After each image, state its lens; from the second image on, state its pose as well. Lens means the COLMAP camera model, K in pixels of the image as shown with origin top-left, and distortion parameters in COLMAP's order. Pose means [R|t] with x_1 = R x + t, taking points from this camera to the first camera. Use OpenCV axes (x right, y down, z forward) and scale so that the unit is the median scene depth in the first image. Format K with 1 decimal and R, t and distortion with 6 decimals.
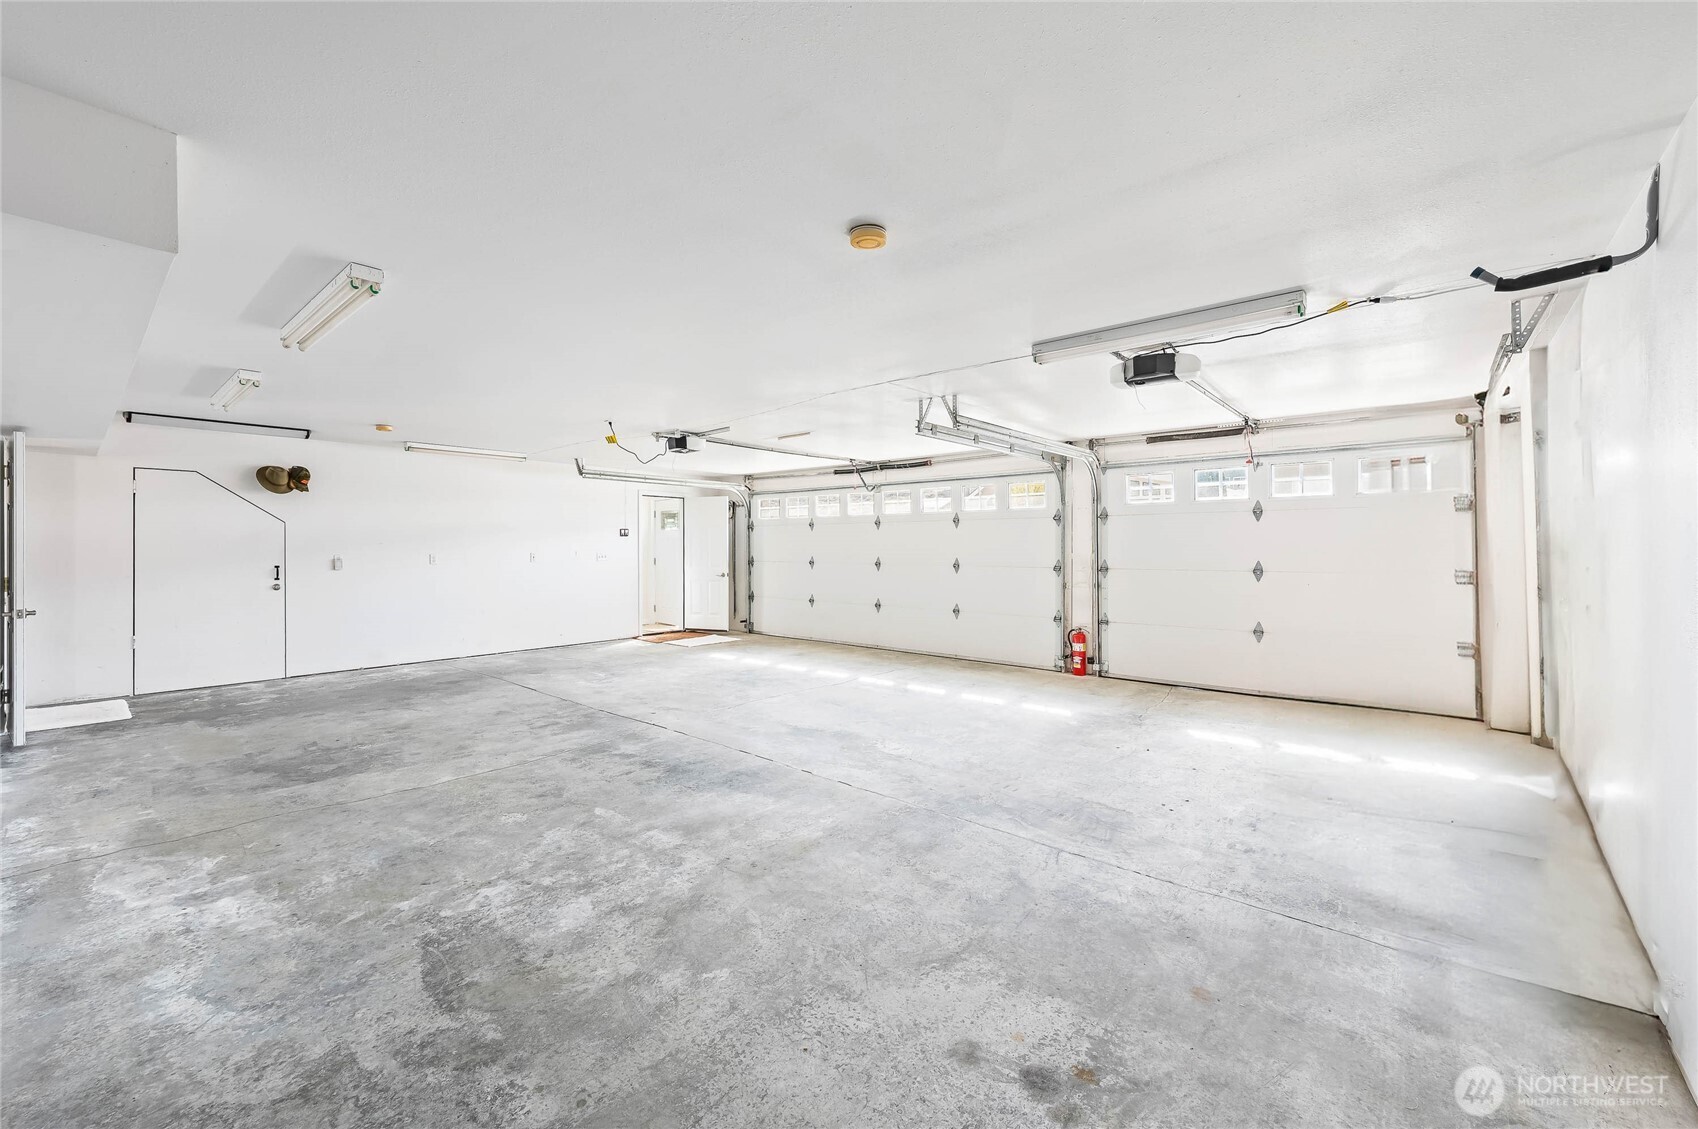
lens RADIAL K [[673.3, 0, 845.0], [0, 673.3, 559.9], [0, 0, 1]] dist [0.000215, 0.000298]
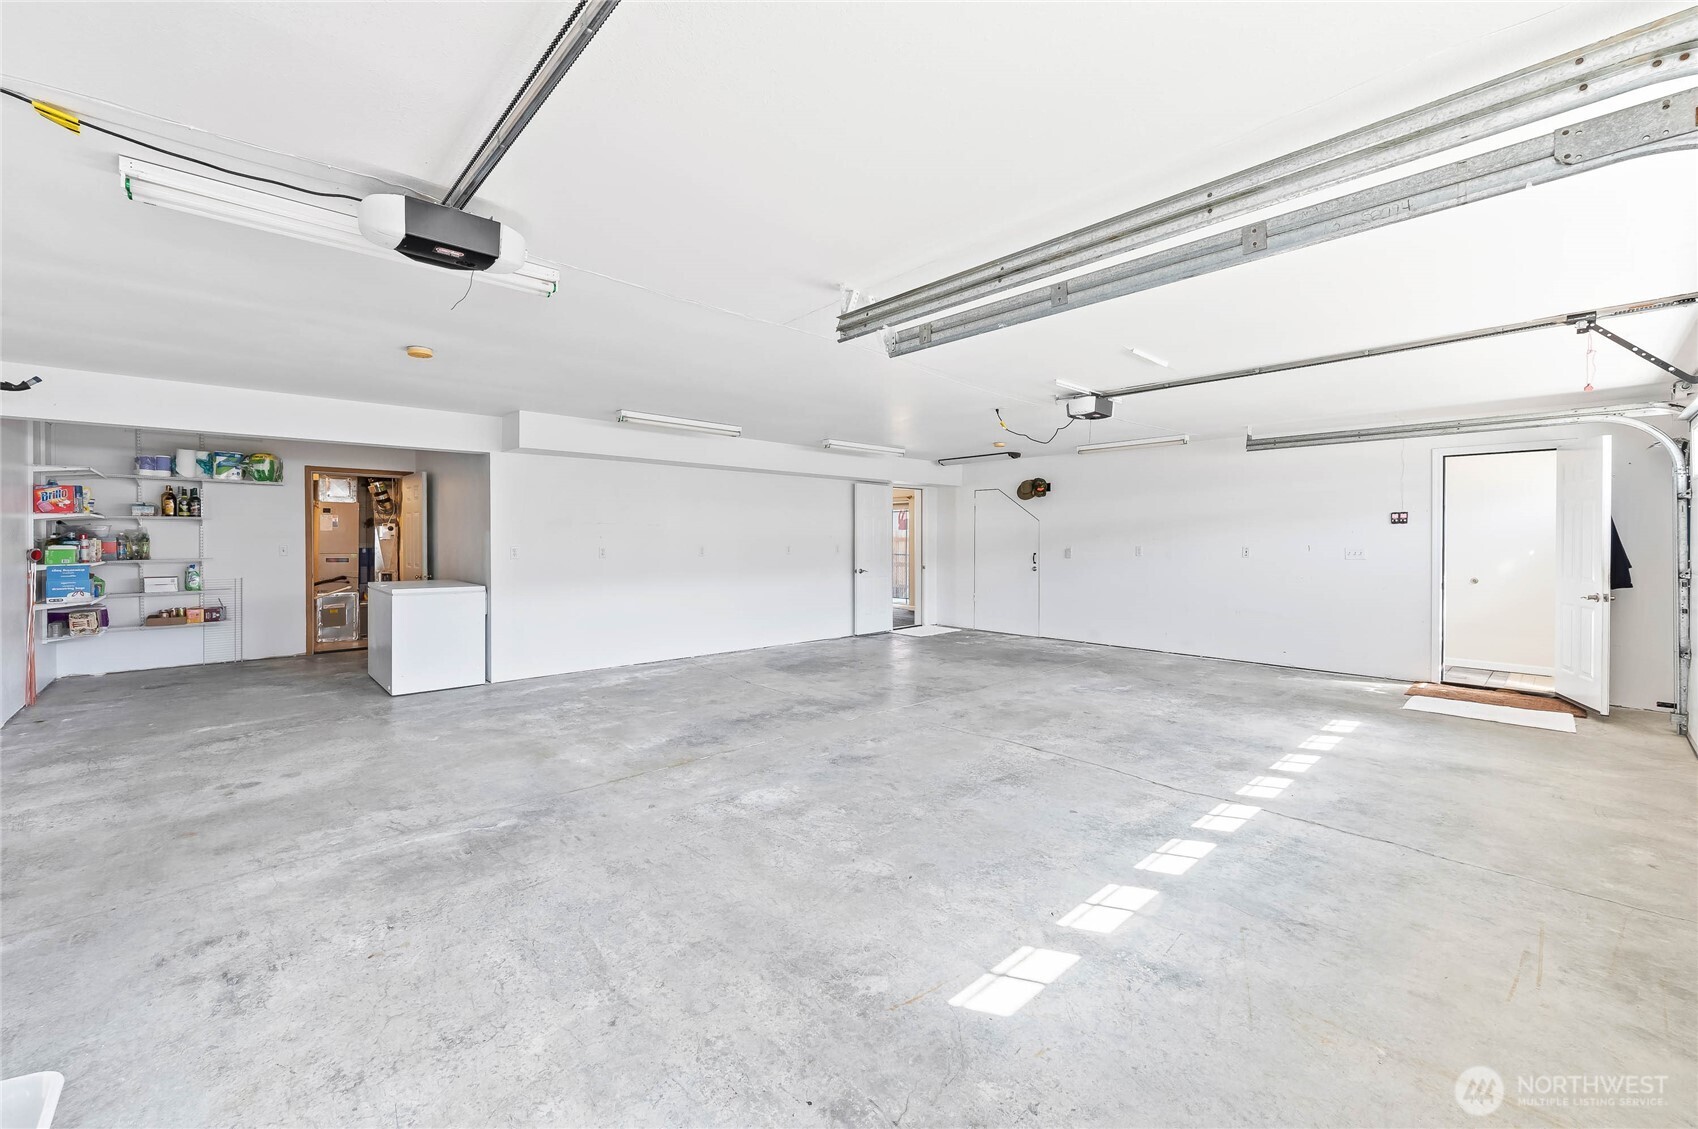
lens RADIAL K [[673.3, 0, 845.0], [0, 673.3, 559.9], [0, 0, 1]] dist [0.000215, 0.000298]
pose [[-0.103869, 0.030746, -0.994116, 1.122871], [-0.020563, 0.999242, 0.033053, -0.030675], [0.994378, 0.023875, -0.103158, 1.573636]]
